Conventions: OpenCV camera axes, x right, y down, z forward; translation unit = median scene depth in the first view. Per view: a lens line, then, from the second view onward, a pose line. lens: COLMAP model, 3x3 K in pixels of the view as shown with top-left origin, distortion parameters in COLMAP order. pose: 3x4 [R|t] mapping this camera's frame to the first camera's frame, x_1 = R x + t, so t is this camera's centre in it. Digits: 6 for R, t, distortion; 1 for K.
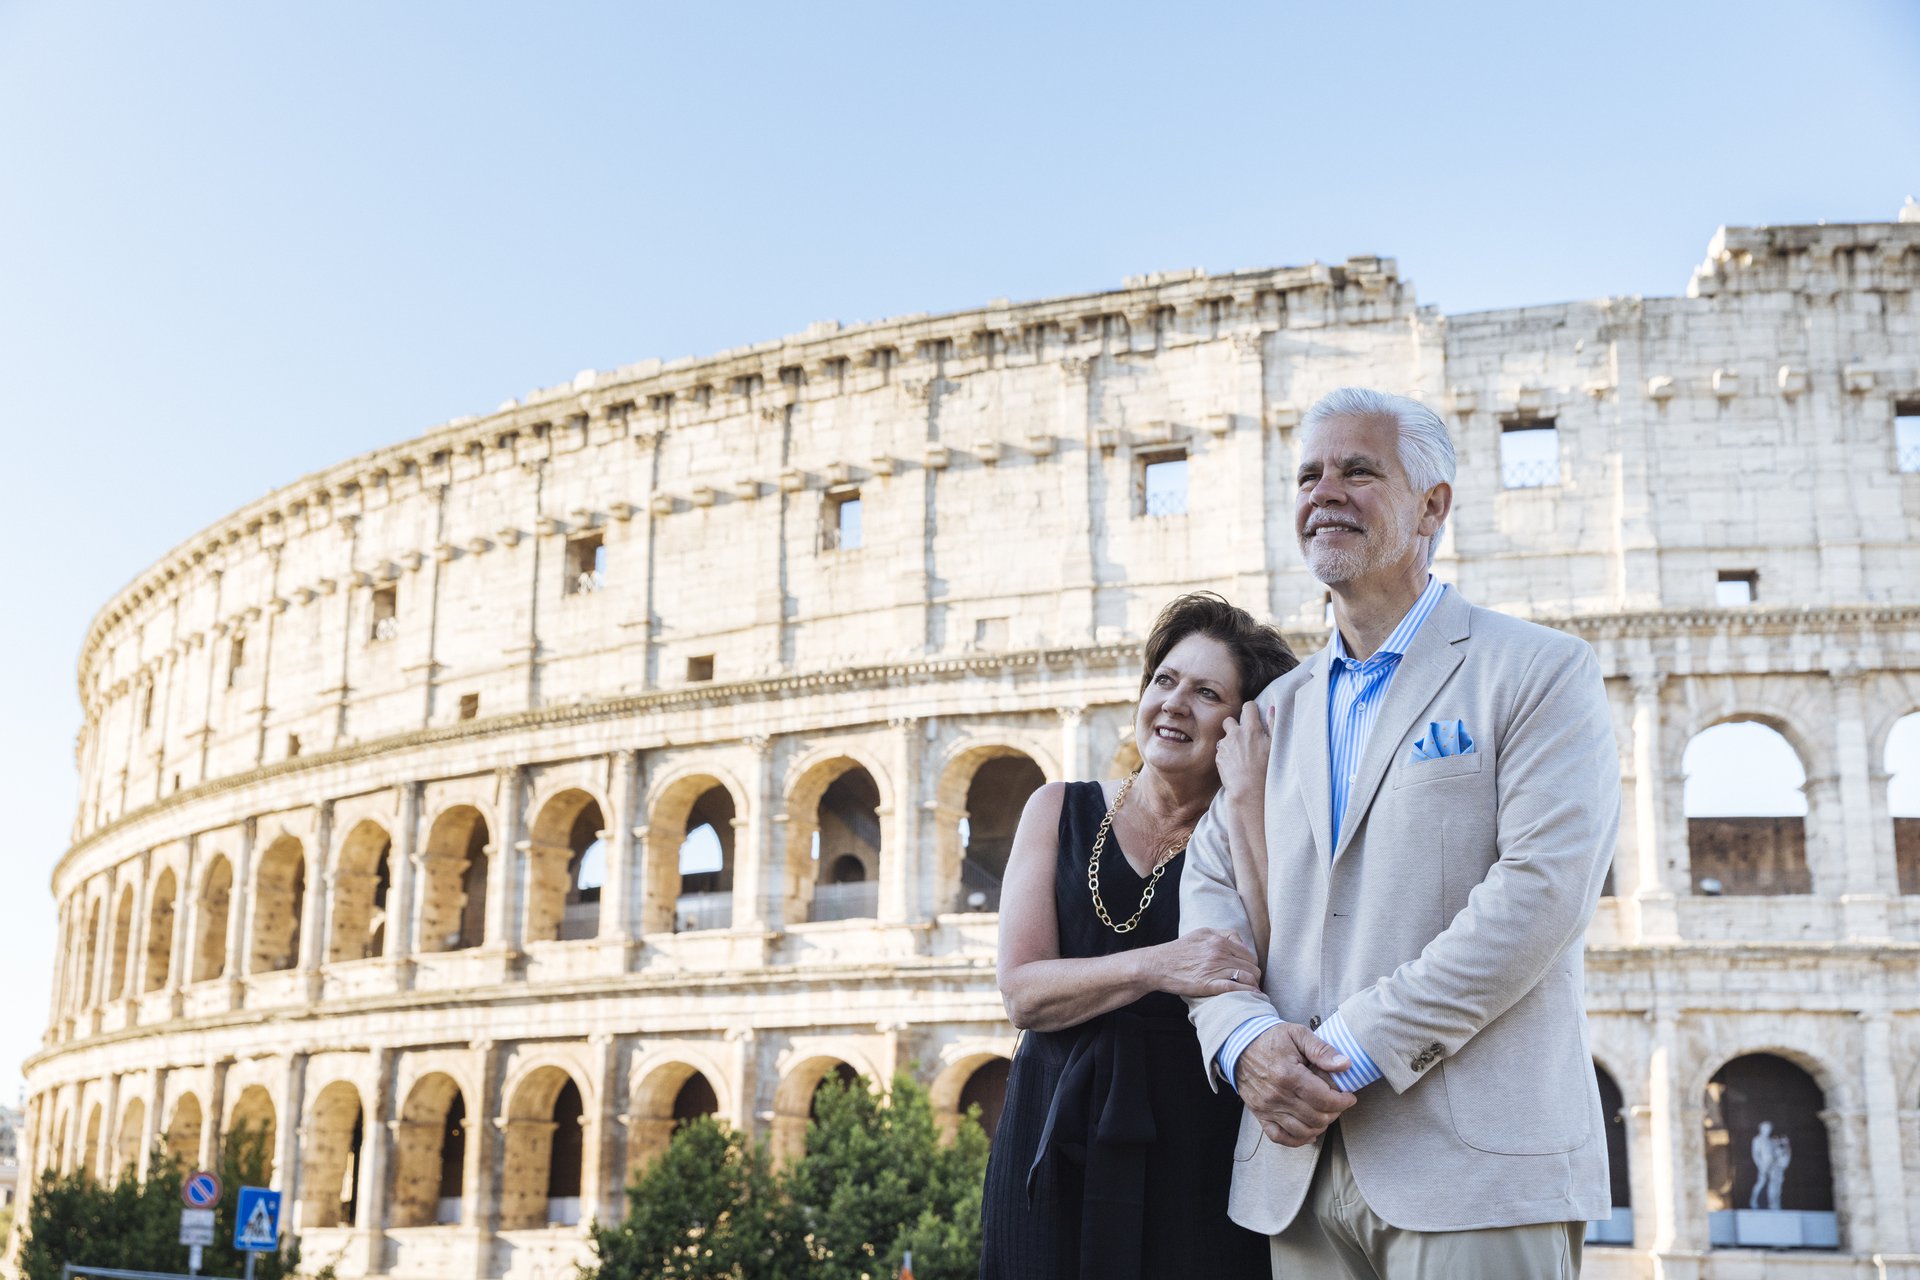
lens RADIAL K [[2320.0, 0, 949.8], [0, 2320.0, 681.6], [0, 0, 1]] dist [0.028267, 0.004660]
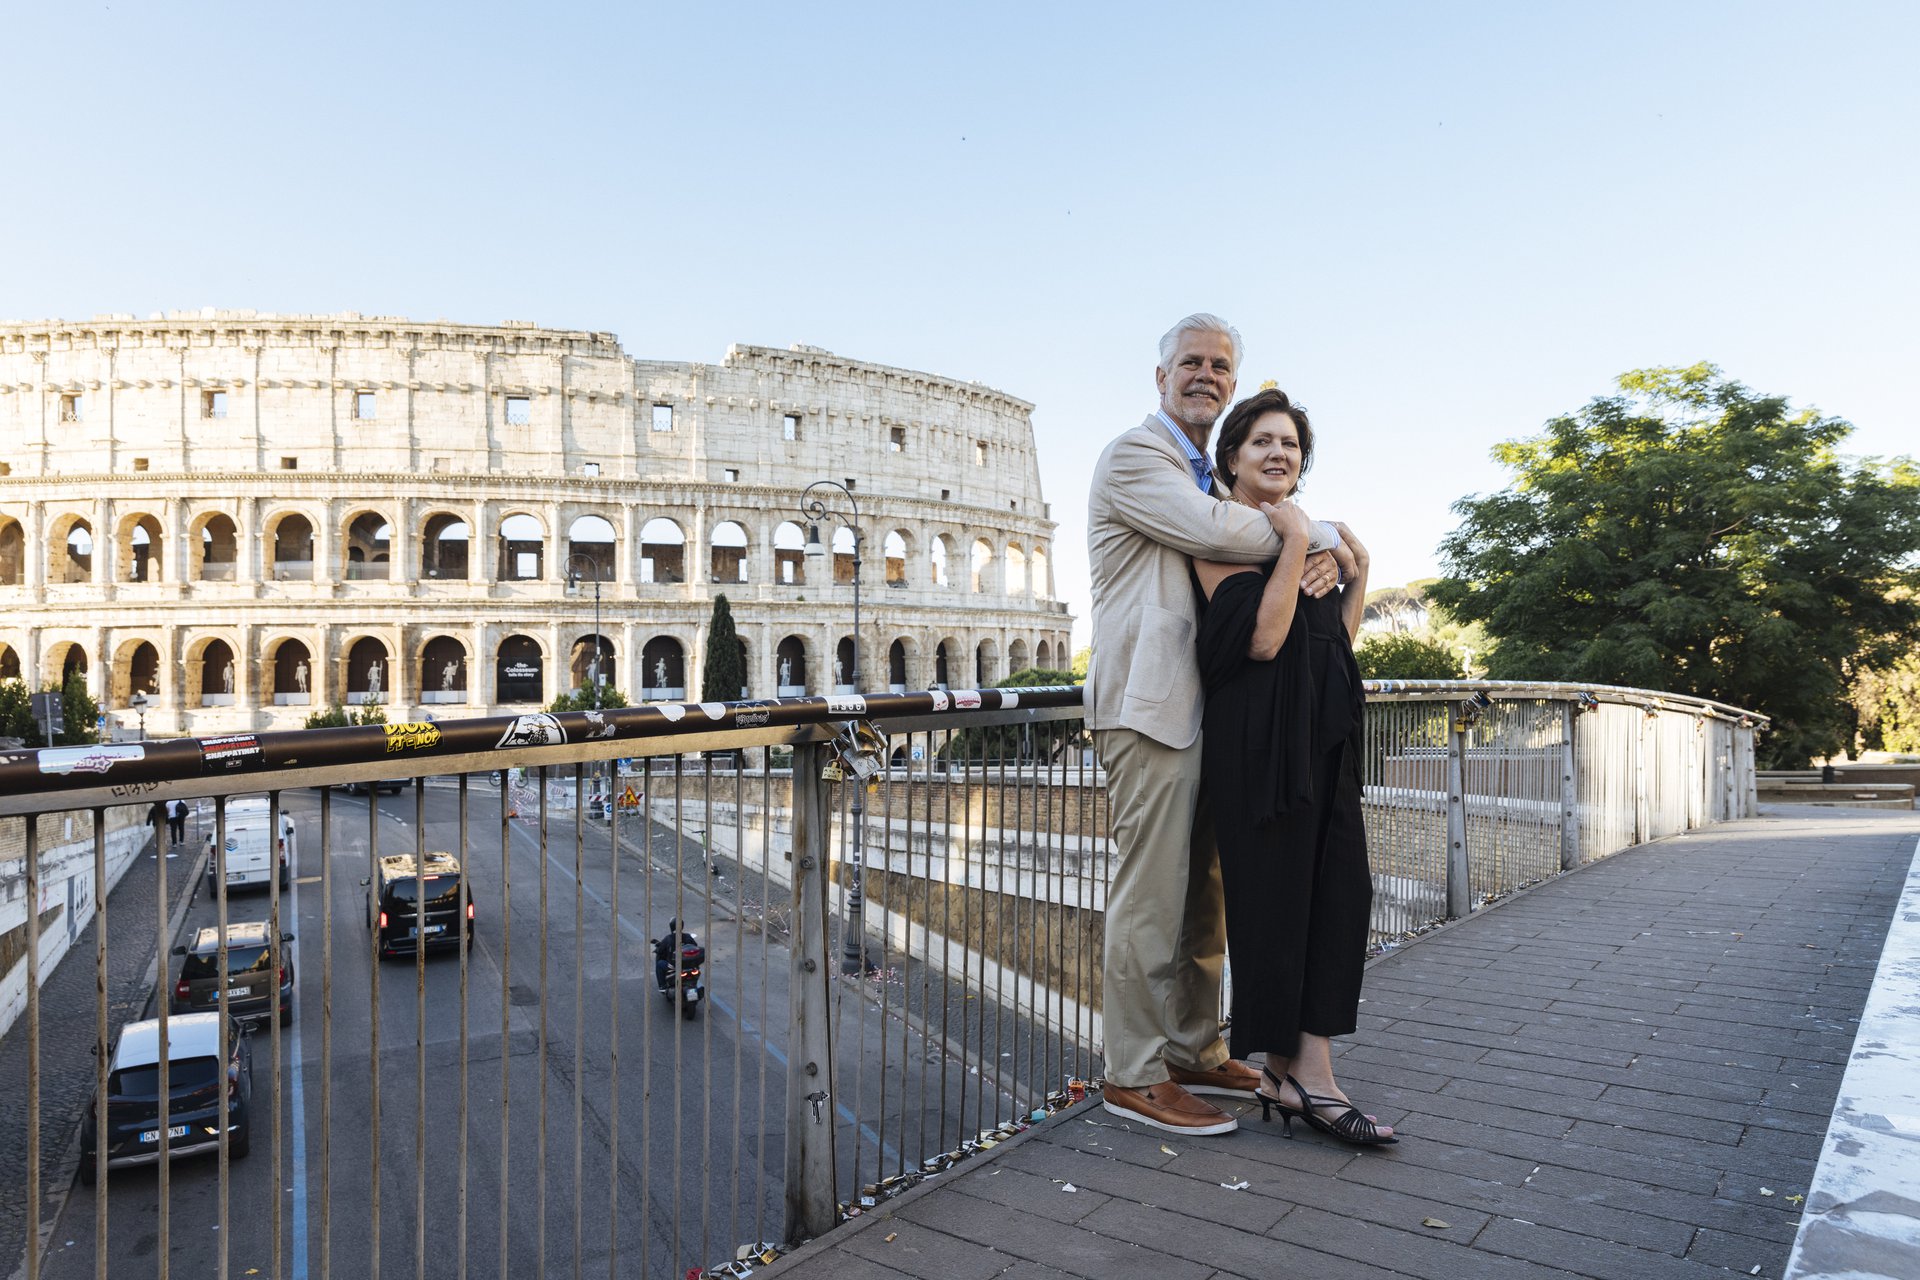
lens RADIAL K [[1288.1, 0, 958.9], [0, 1288.1, 638.0], [0, 0, 1]] dist [-0.000186, -0.000147]
pose [[0.805768, -0.009146, 0.592160, -0.331833], [-0.115649, 0.978201, 0.172474, -0.132607], [-0.580830, -0.207457, 0.787146, -0.397905]]
